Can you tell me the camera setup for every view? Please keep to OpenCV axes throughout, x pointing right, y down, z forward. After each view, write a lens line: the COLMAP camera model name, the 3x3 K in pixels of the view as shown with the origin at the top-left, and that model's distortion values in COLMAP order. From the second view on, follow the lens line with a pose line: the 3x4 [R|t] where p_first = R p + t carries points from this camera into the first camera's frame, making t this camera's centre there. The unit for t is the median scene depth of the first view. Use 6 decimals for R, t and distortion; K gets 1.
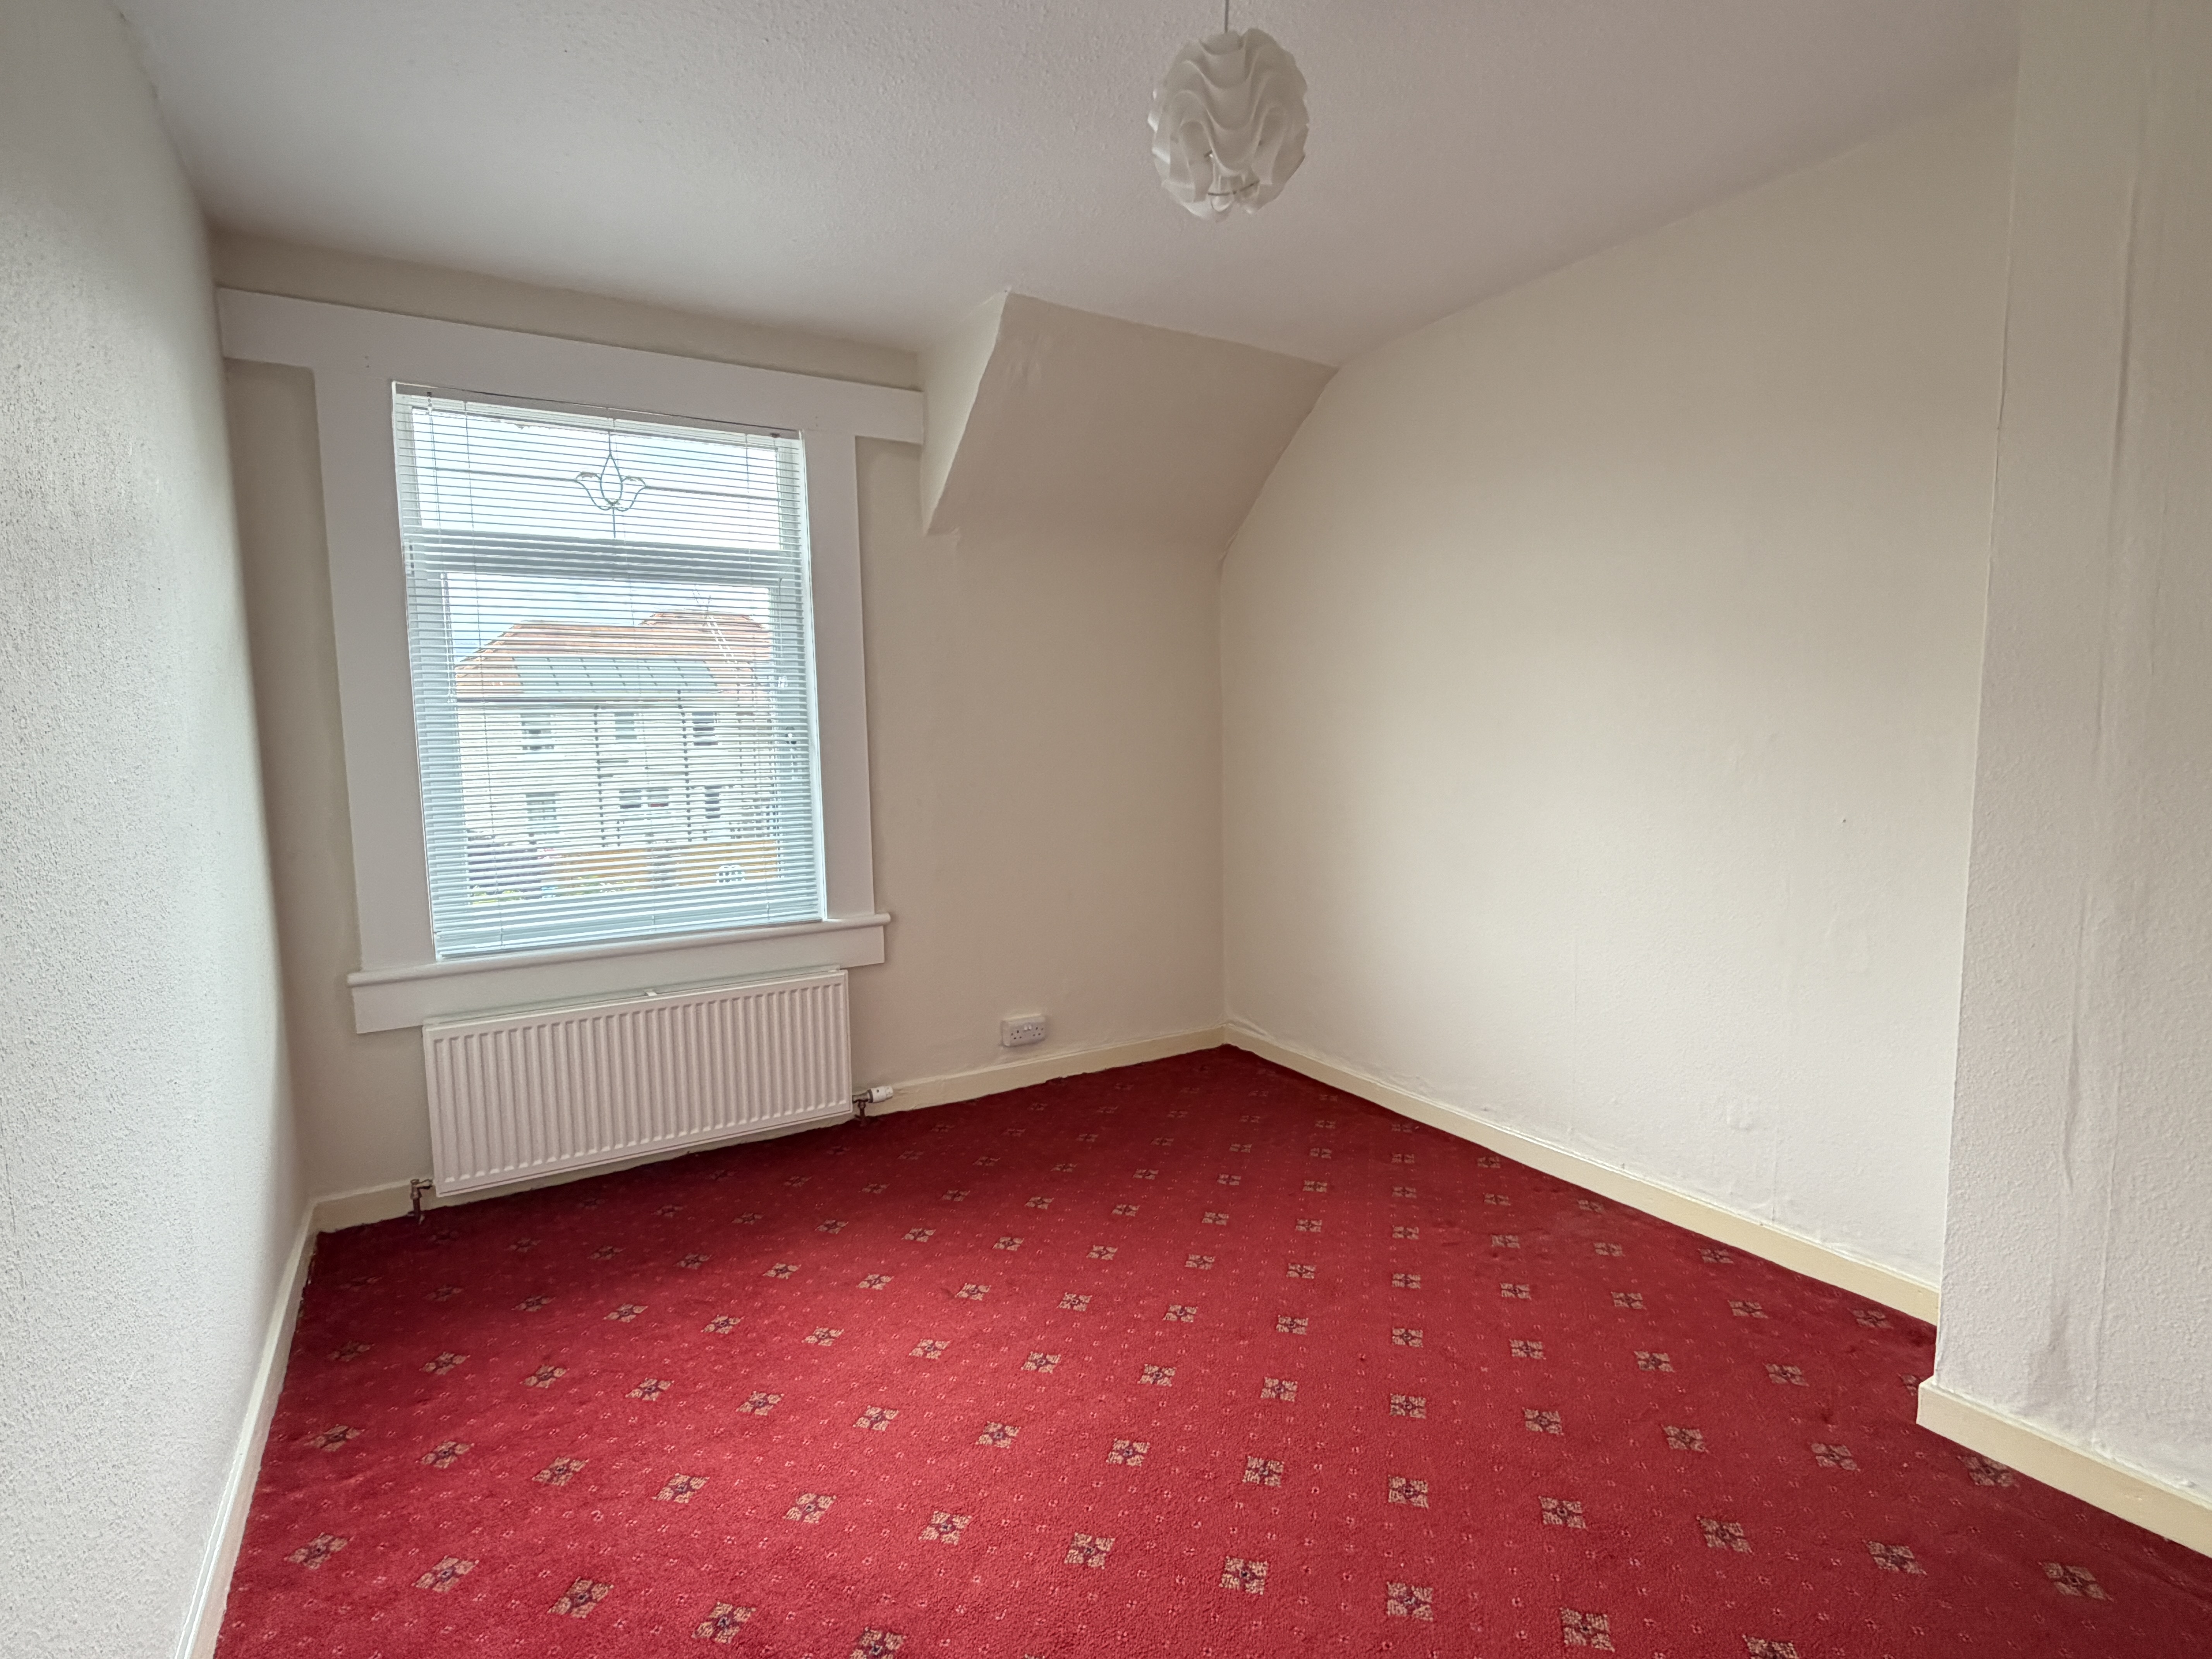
lens RADIAL K [[1081.6, 0, 1101.0], [0, 1081.6, 830.0], [0, 0, 1]] dist [-0.001550, -0.000087]
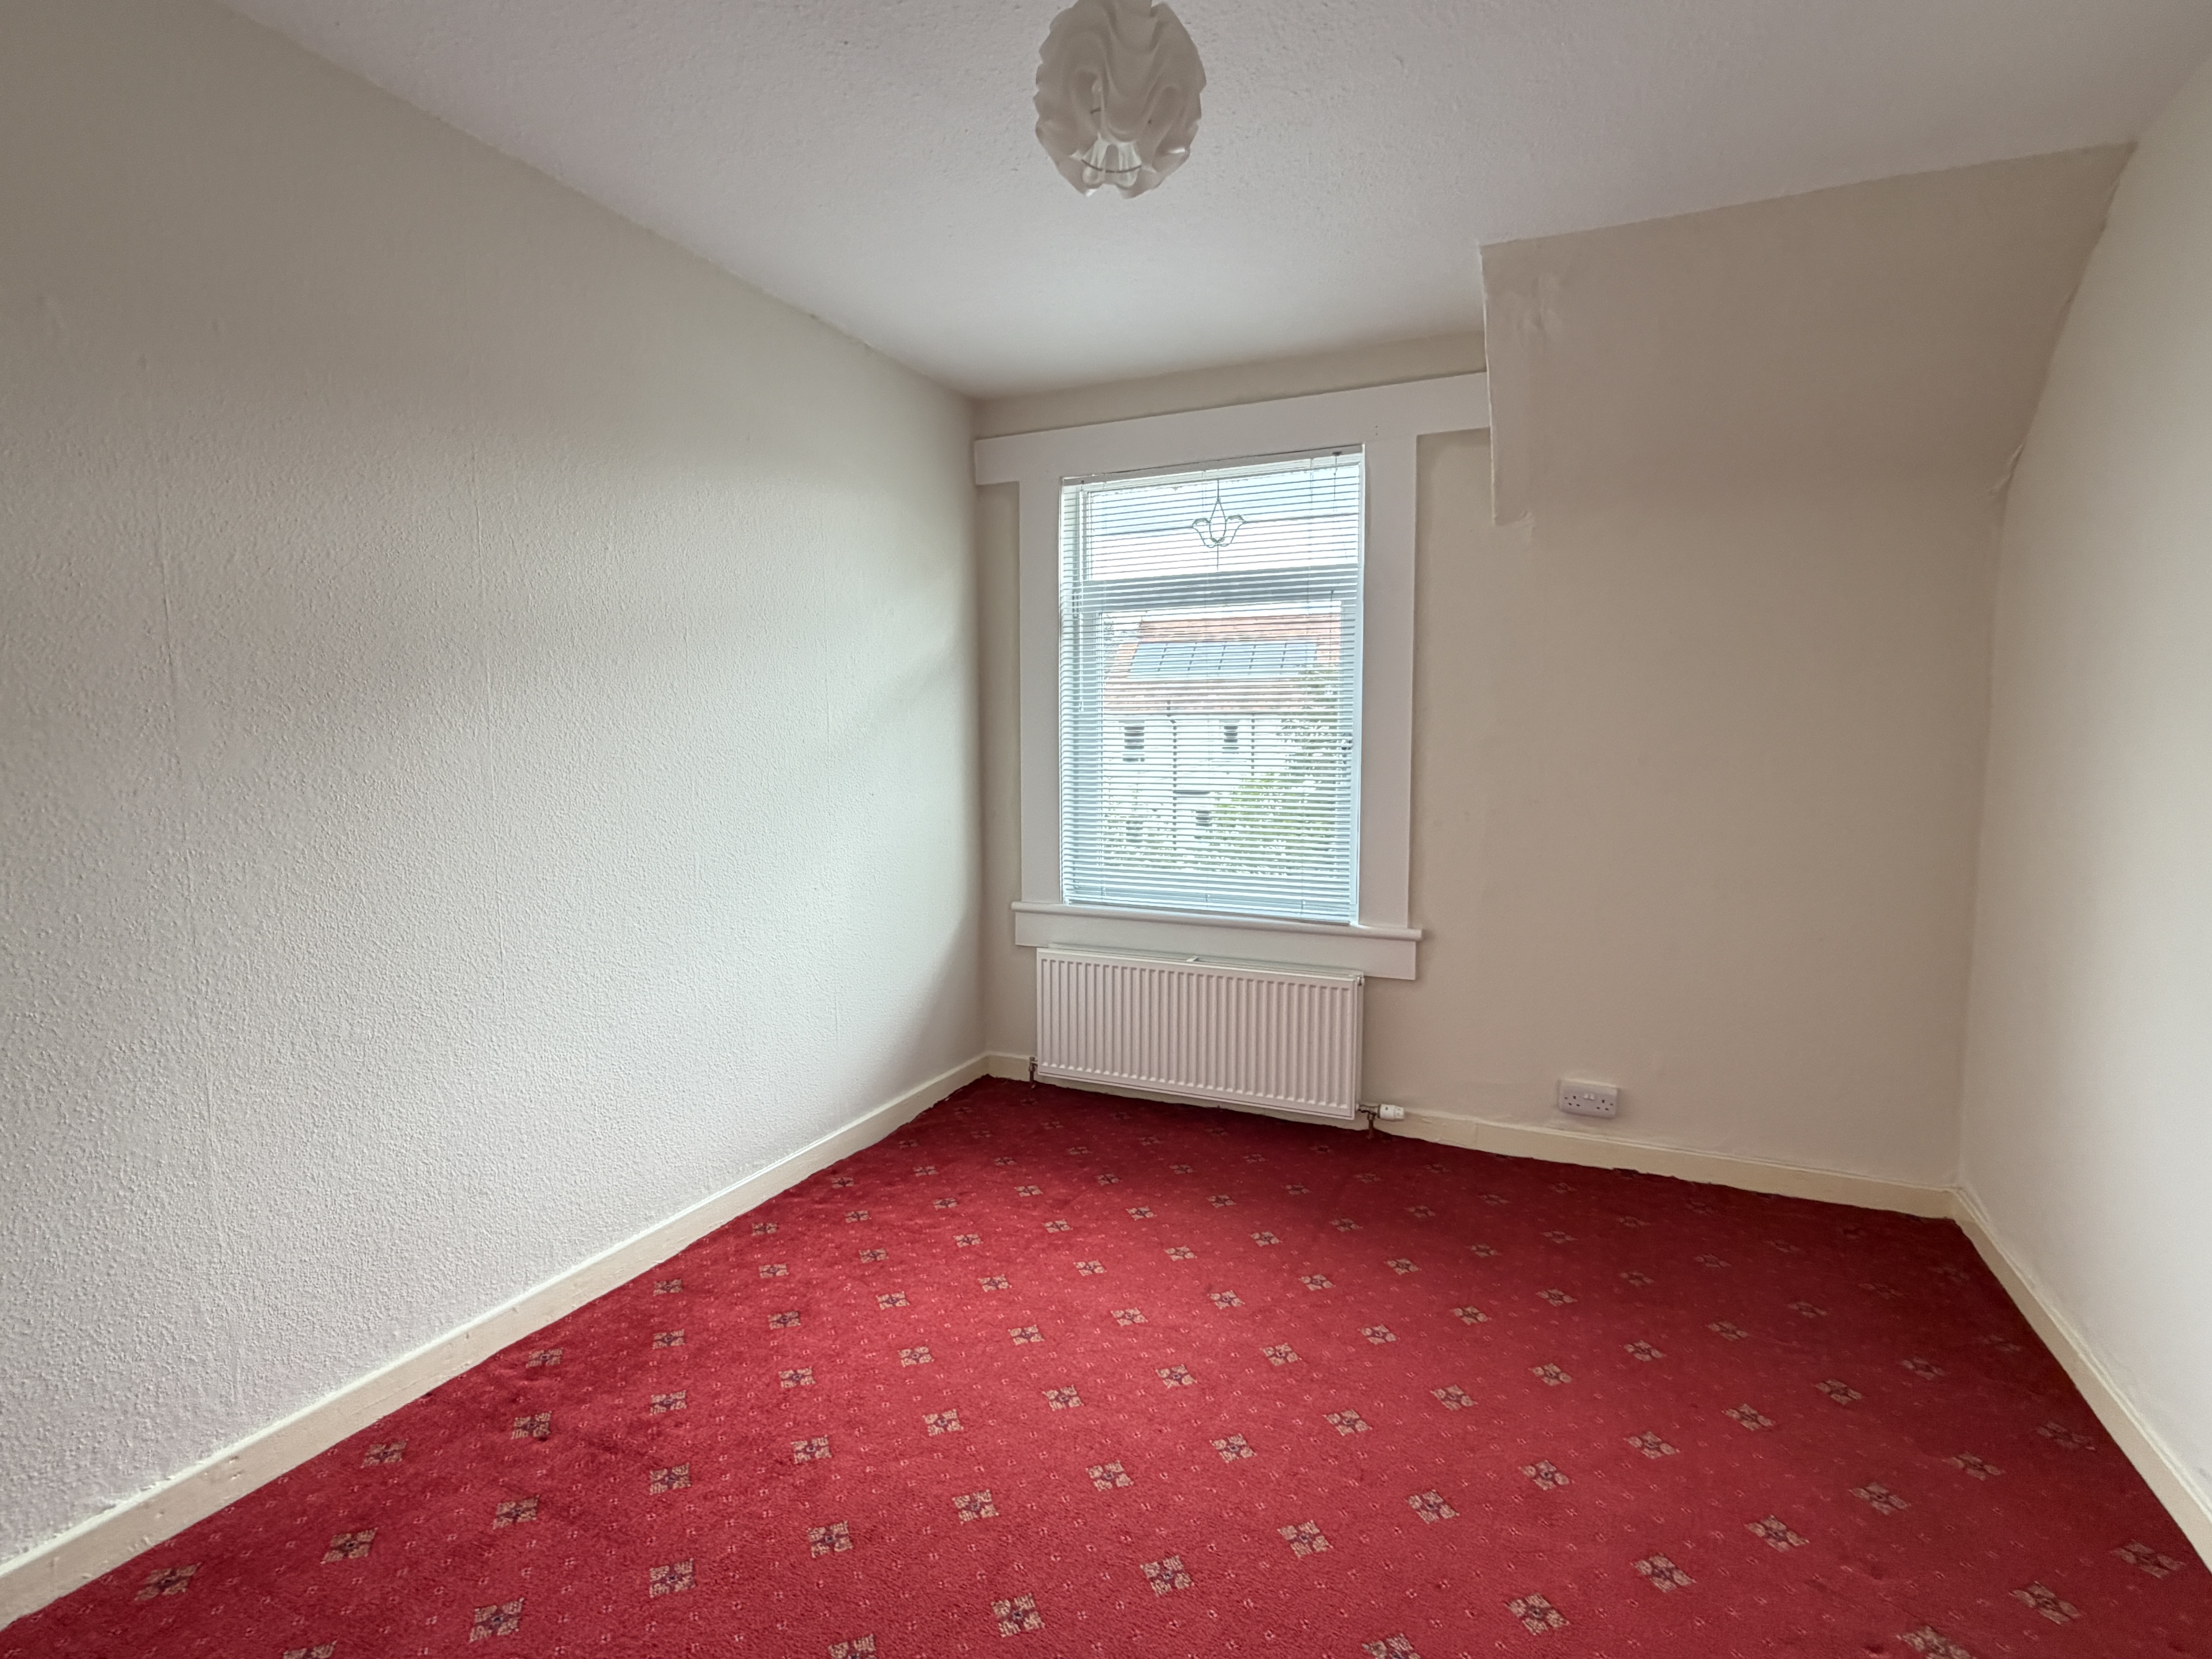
lens RADIAL K [[1081.6, 0, 1109.1], [0, 1081.6, 827.9], [0, 0, 1]] dist [-0.001550, -0.000087]
pose [[0.565694, 0.084497, -0.820275, 0.468466], [-0.091254, 0.995041, 0.039568, -0.027738], [0.819550, 0.052470, 0.570600, 0.247867]]
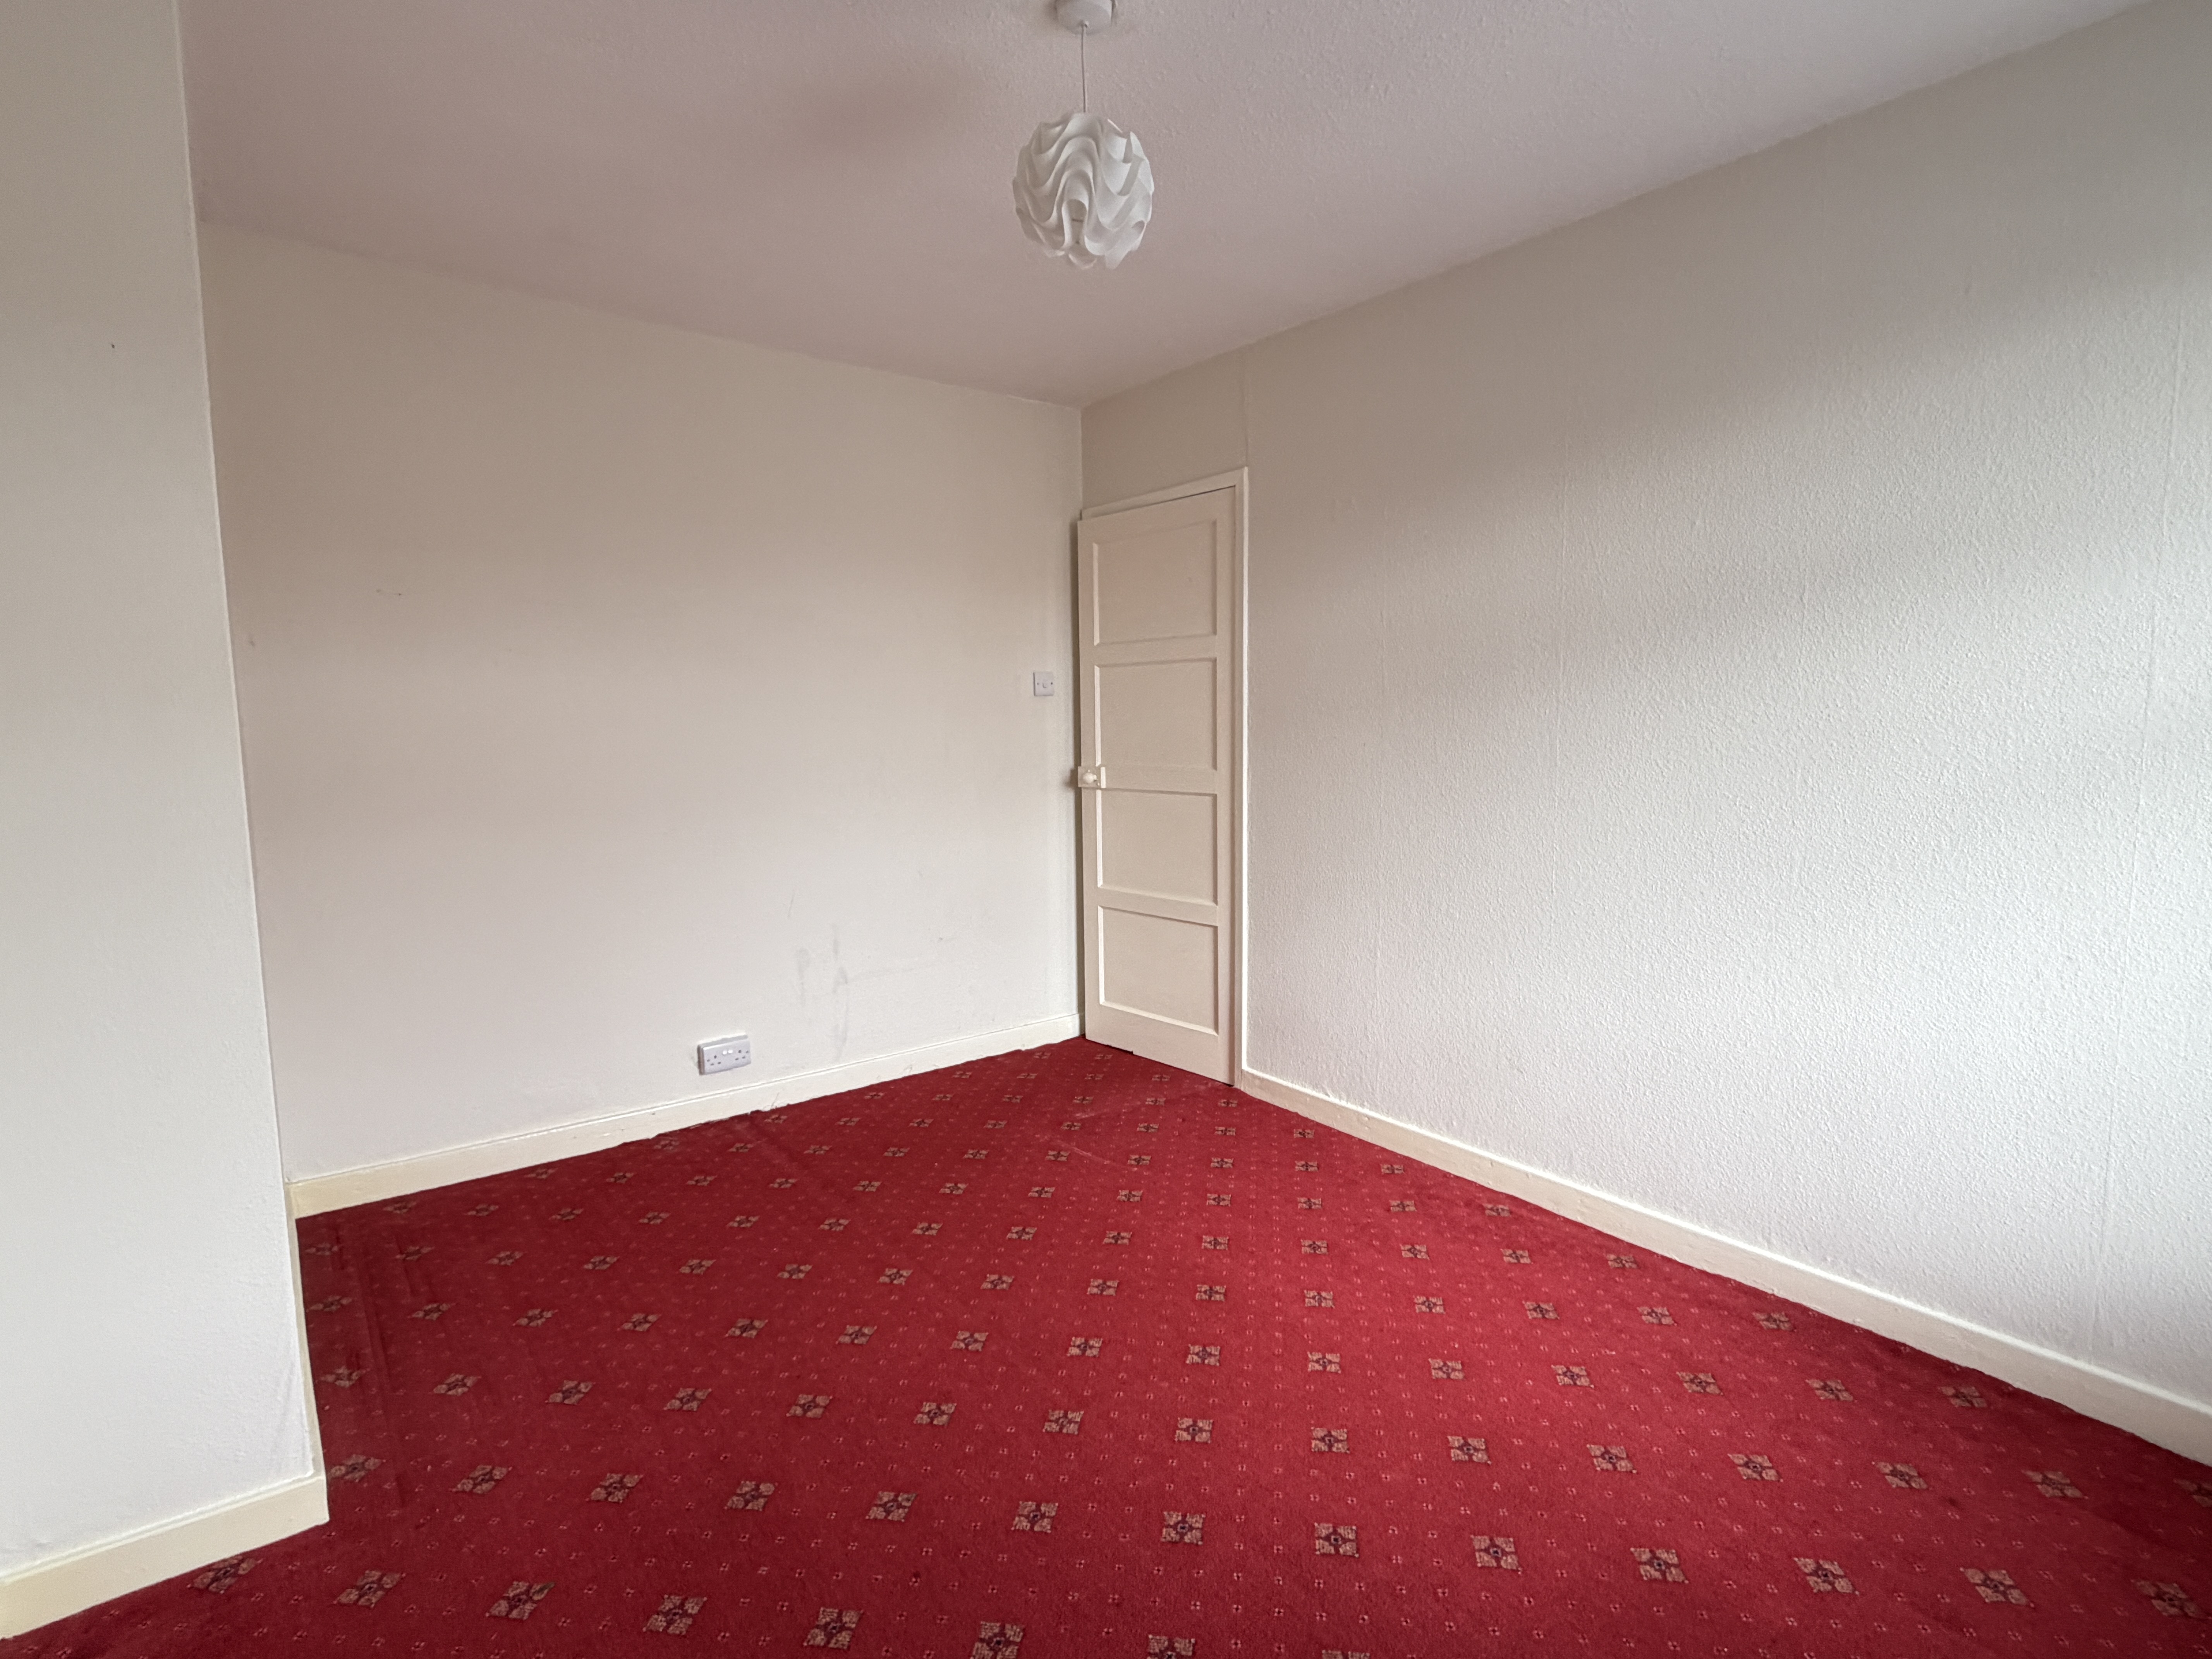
lens RADIAL K [[1081.6, 0, 1092.3], [0, 1081.6, 825.3], [0, 0, 1]] dist [-0.001550, -0.000087]
pose [[-0.994571, 0.033238, -0.098606, 0.116633], [0.012832, 0.979557, 0.200759, -0.114709], [0.103263, 0.198403, -0.974665, 1.139658]]
